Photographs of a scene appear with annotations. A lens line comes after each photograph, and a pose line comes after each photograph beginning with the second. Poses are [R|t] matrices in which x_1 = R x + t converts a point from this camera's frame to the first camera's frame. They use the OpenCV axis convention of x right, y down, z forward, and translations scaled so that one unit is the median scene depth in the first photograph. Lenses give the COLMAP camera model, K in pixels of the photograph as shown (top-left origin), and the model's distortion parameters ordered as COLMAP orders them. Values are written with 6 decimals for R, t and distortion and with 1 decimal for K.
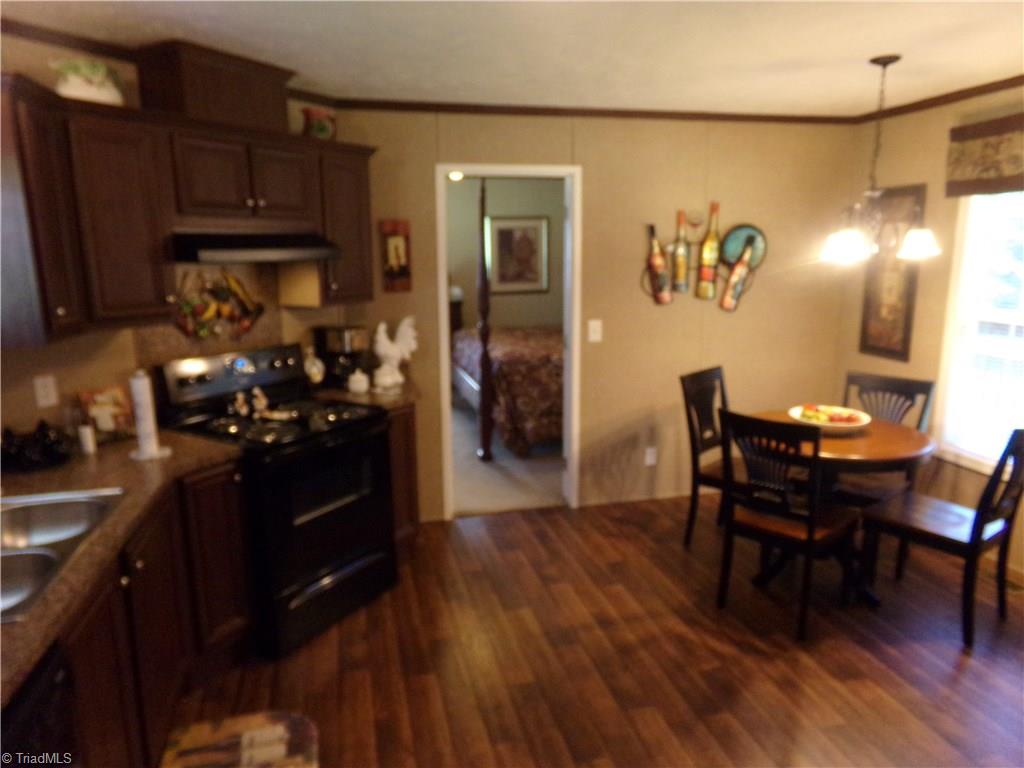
lens RADIAL K [[700.3, 0, 513.3], [0, 700.3, 383.5], [0, 0, 1]] dist [-0.038690, 0.057486]
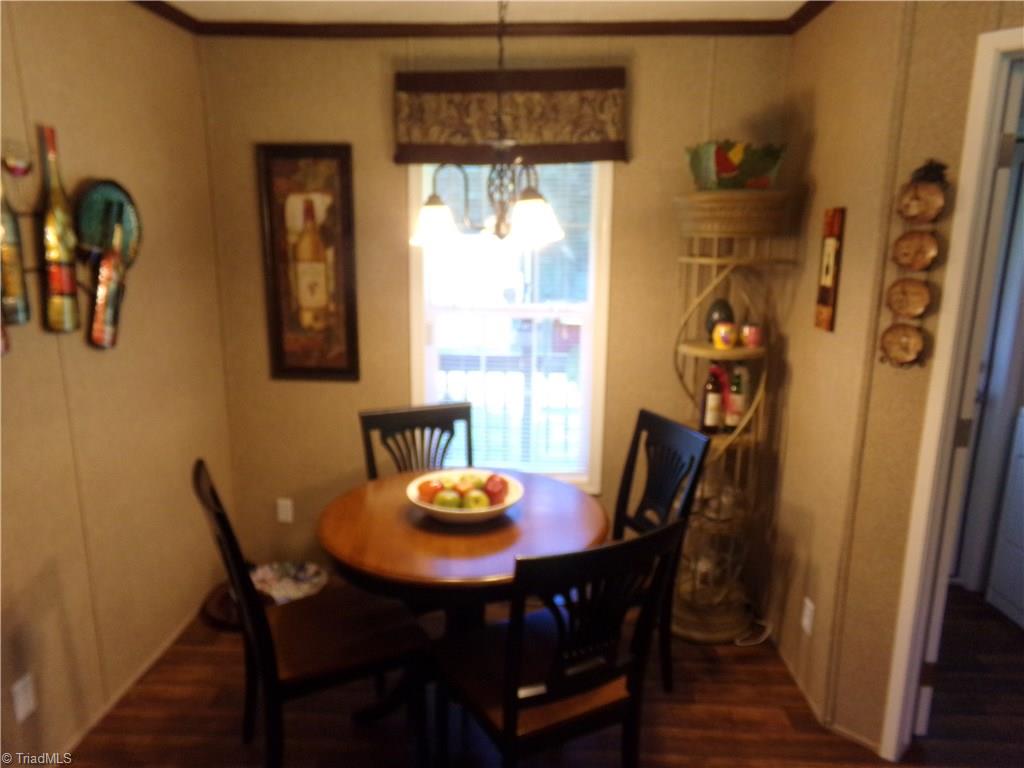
lens RADIAL K [[700.3, 0, 511.4], [0, 700.3, 383.1], [0, 0, 1]] dist [-0.038690, 0.057486]
pose [[0.280375, -0.195262, 0.939820, -0.100602], [0.172912, 0.973349, 0.150644, -0.112131], [-0.944188, 0.120269, 0.306666, 0.599968]]
